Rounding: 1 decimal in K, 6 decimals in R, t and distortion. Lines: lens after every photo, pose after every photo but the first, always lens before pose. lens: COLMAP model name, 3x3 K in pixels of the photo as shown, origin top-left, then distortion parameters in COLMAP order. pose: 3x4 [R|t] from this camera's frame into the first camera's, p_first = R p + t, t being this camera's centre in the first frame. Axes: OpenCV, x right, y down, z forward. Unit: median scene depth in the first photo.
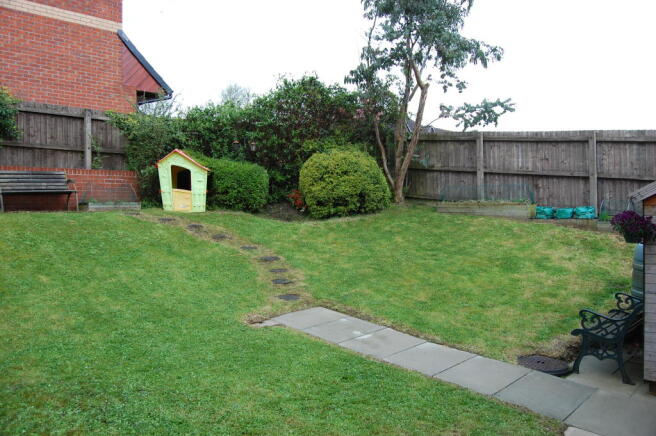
lens RADIAL K [[512.7, 0, 326.6], [0, 512.7, 218.3], [0, 0, 1]] dist [-0.088762, 0.031405]
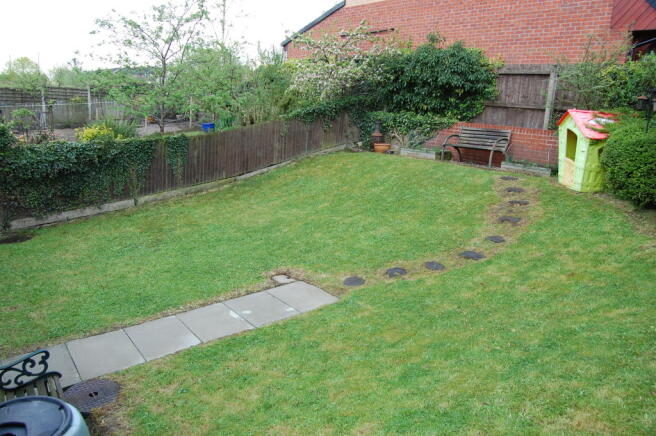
lens RADIAL K [[512.7, 0, 327.8], [0, 512.7, 219.8], [0, 0, 1]] dist [-0.088762, 0.031405]
pose [[-0.170216, 0.216267, -0.961382, 0.593259], [-0.079555, 0.969419, 0.232161, -0.123309], [0.982190, 0.116000, -0.147805, 0.778314]]
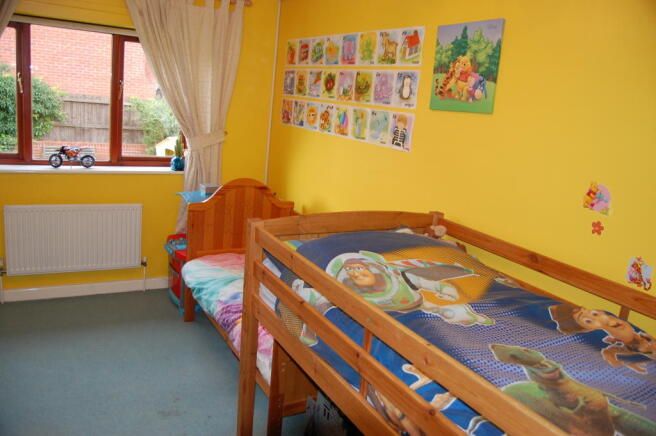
lens RADIAL K [[512.7, 0, 330.2], [0, 512.7, 217.9], [0, 0, 1]] dist [-0.088762, 0.031405]
pose [[0.959377, 0.165985, -0.228132, 0.468562], [-0.119187, 0.971367, 0.205525, -0.261631], [0.255714, -0.169985, 0.951691, -0.215790]]
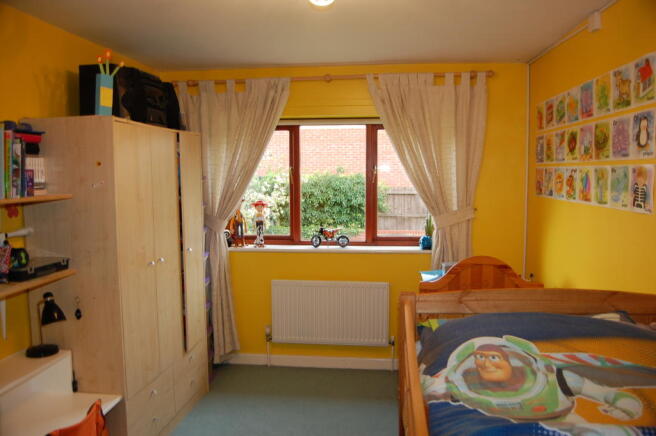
lens RADIAL K [[512.7, 0, 326.8], [0, 512.7, 217.0], [0, 0, 1]] dist [-0.088762, 0.031405]
pose [[0.626329, 0.077021, -0.775745, 0.507398], [-0.022286, 0.996470, 0.080942, -0.257624], [0.779241, -0.033408, 0.625834, -0.173643]]
